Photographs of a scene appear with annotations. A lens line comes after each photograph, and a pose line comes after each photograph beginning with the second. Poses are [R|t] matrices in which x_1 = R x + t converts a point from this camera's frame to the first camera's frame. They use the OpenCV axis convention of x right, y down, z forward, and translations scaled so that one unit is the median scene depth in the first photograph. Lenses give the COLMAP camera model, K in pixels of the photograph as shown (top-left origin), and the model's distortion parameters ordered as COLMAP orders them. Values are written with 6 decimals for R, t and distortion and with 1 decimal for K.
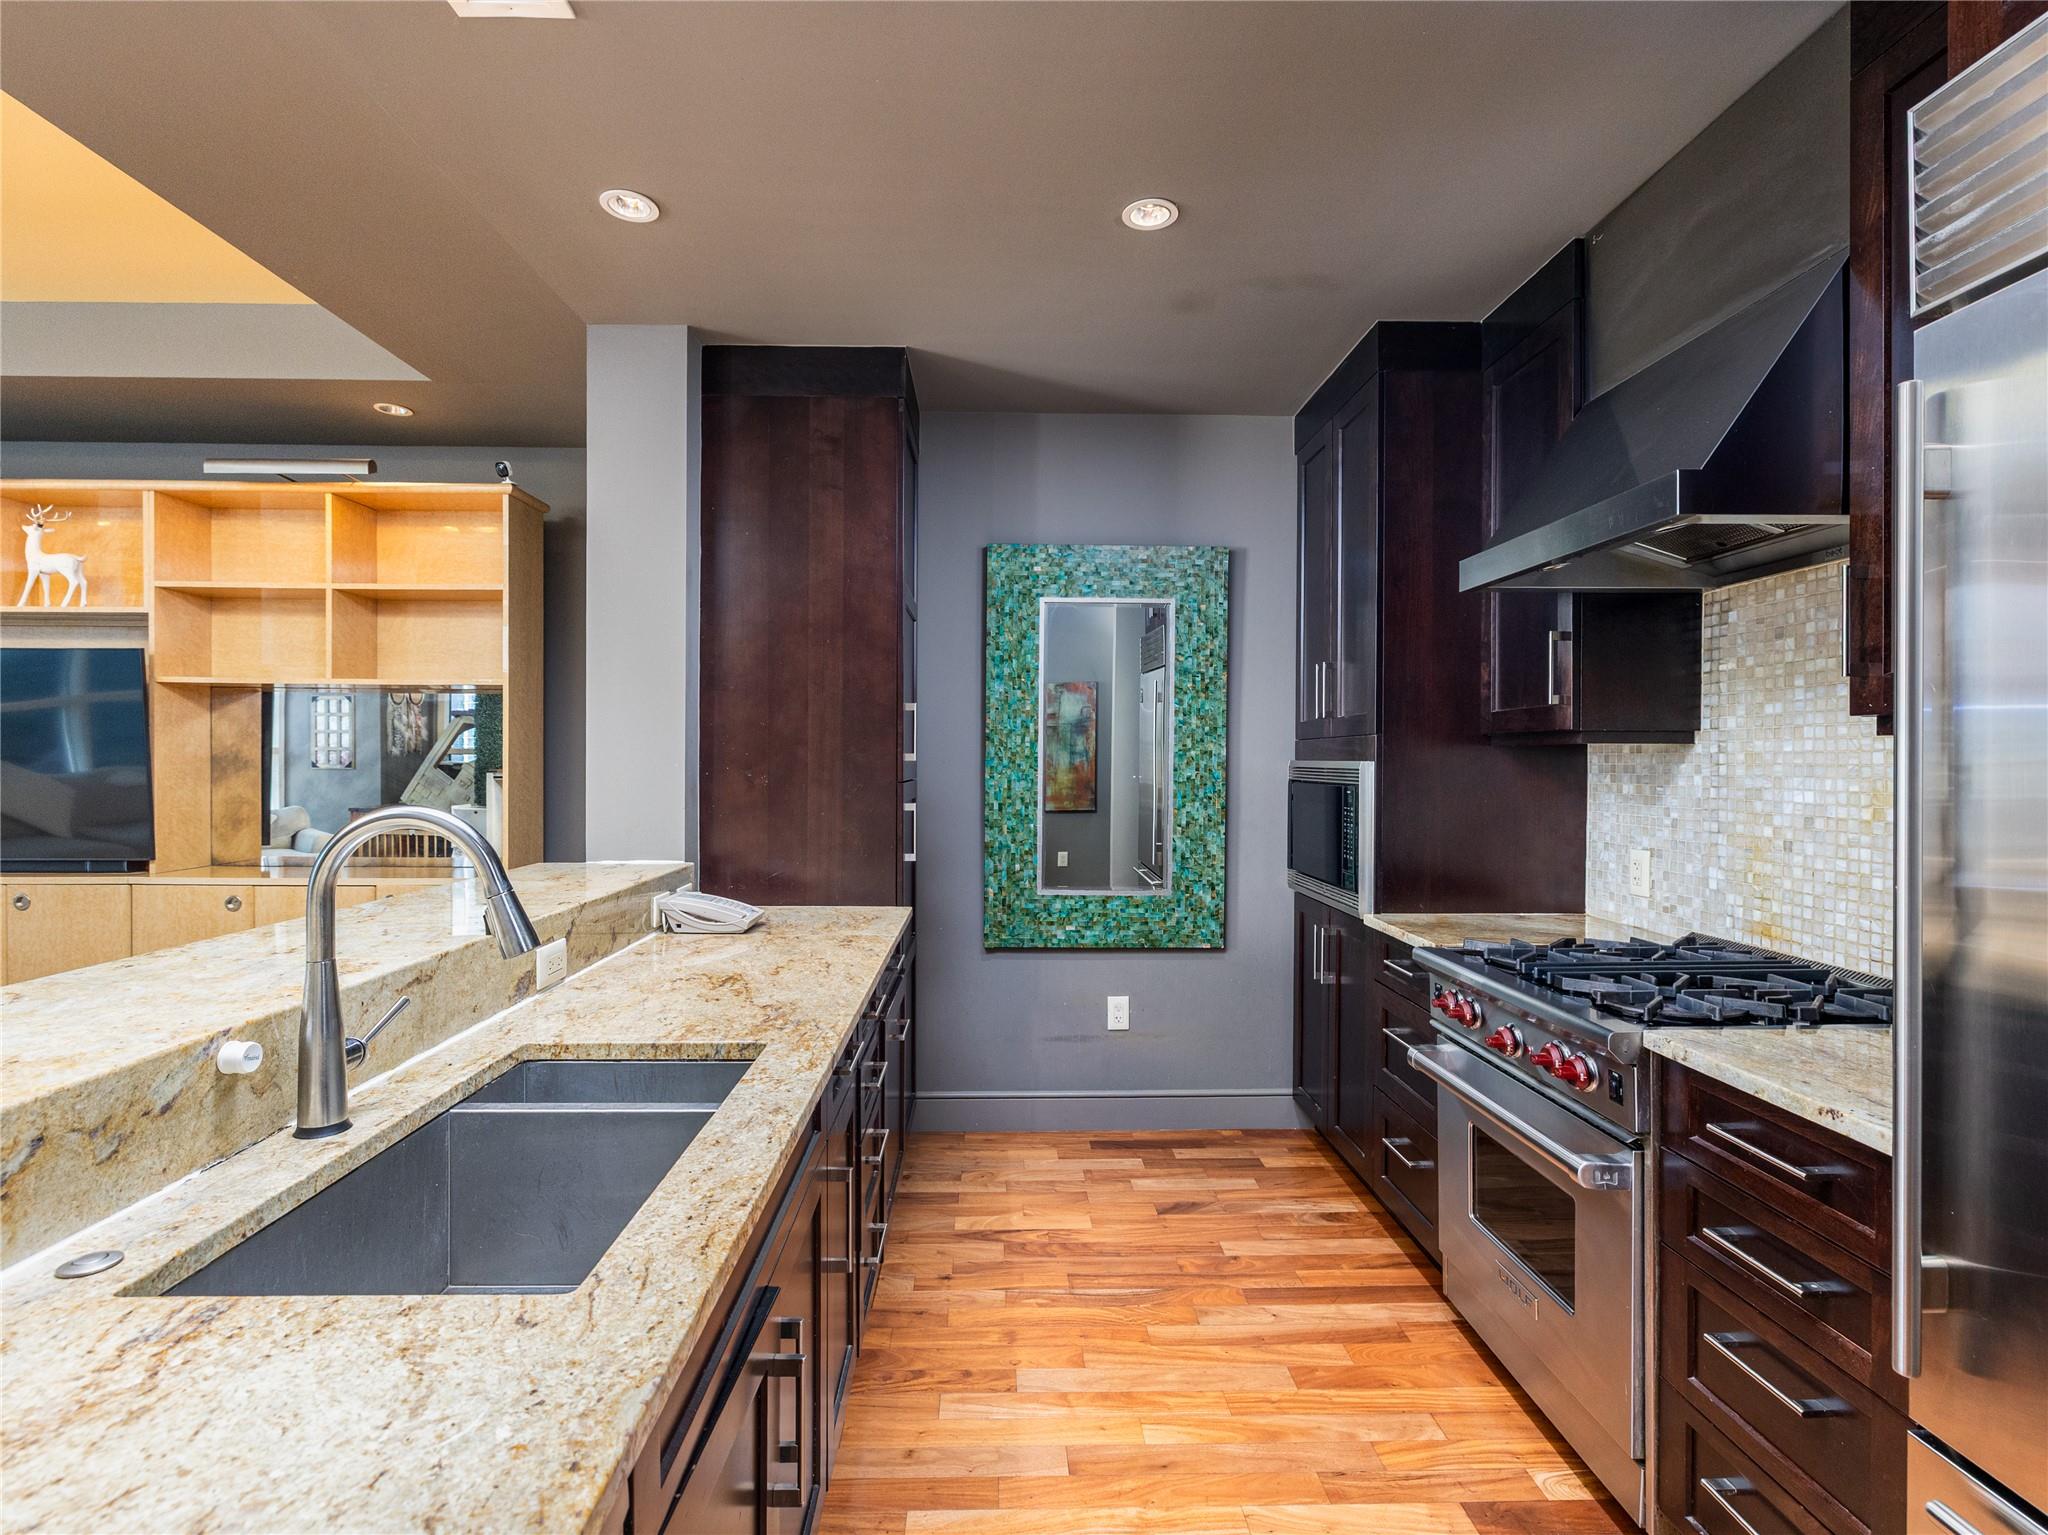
lens RADIAL K [[969.8, 0, 1023.3], [0, 969.8, 766.0], [0, 0, 1]] dist [-0.009429, -0.000742]
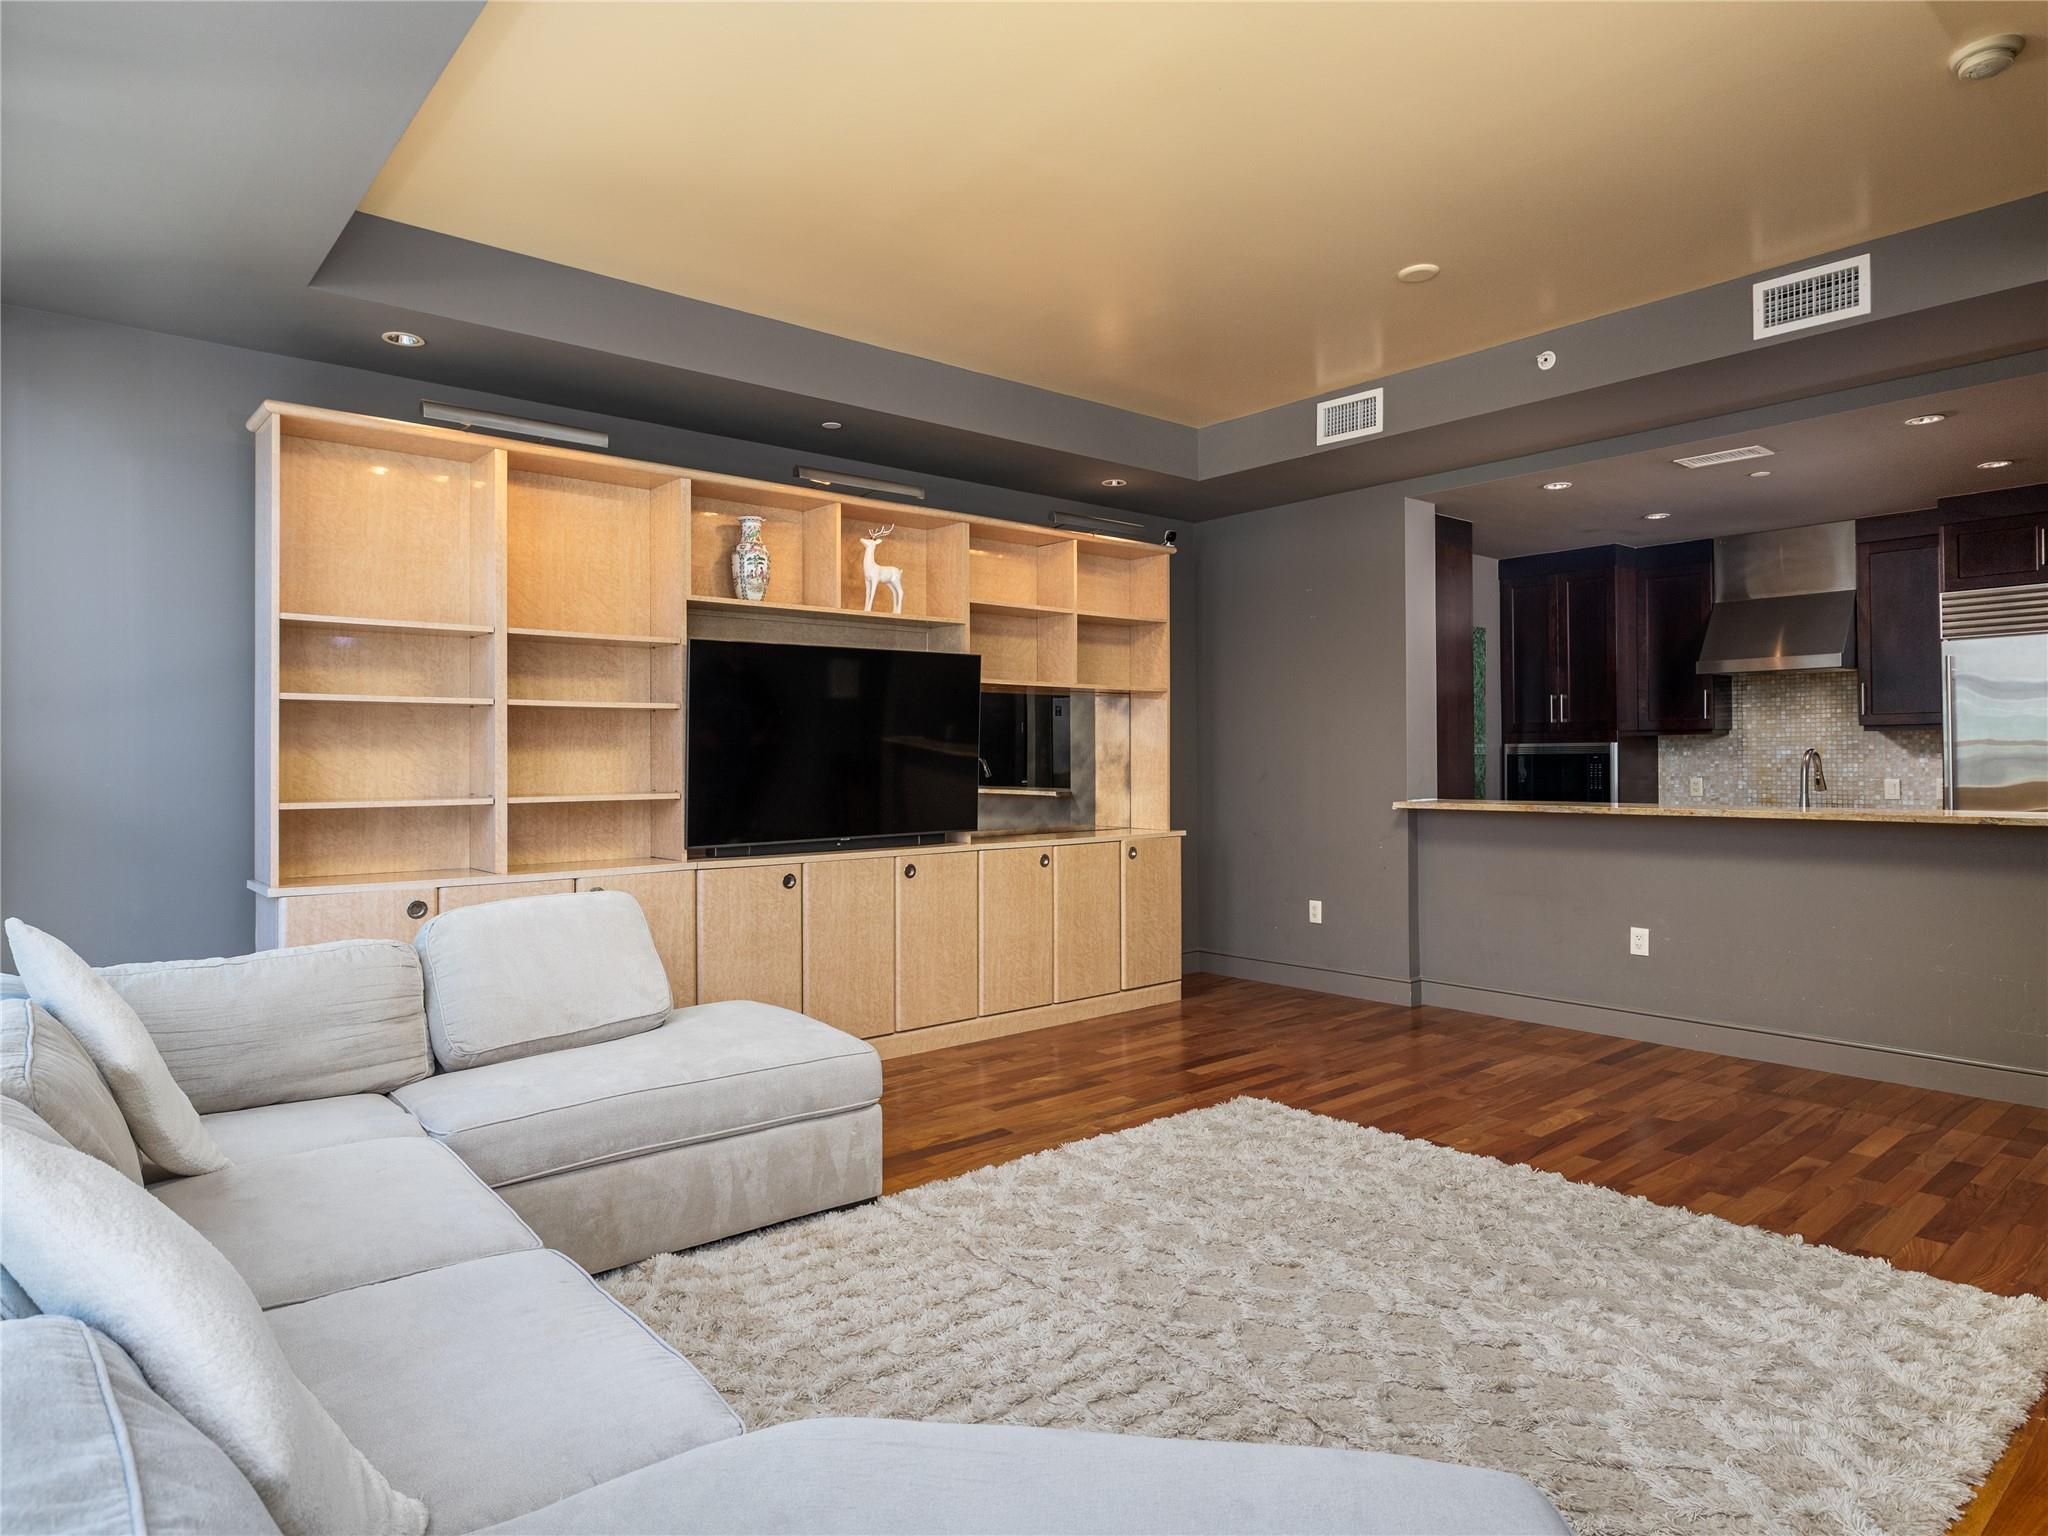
lens RADIAL K [[1189.9, 0, 1018.1], [0, 1189.9, 756.6], [0, 0, 1]] dist [-0.002661, -0.001151]
pose [[0.780257, -0.007798, 0.625410, -1.826314], [0.018759, 0.999764, -0.010938, 0.023045], [-0.625178, 0.020266, 0.780219, -0.196981]]
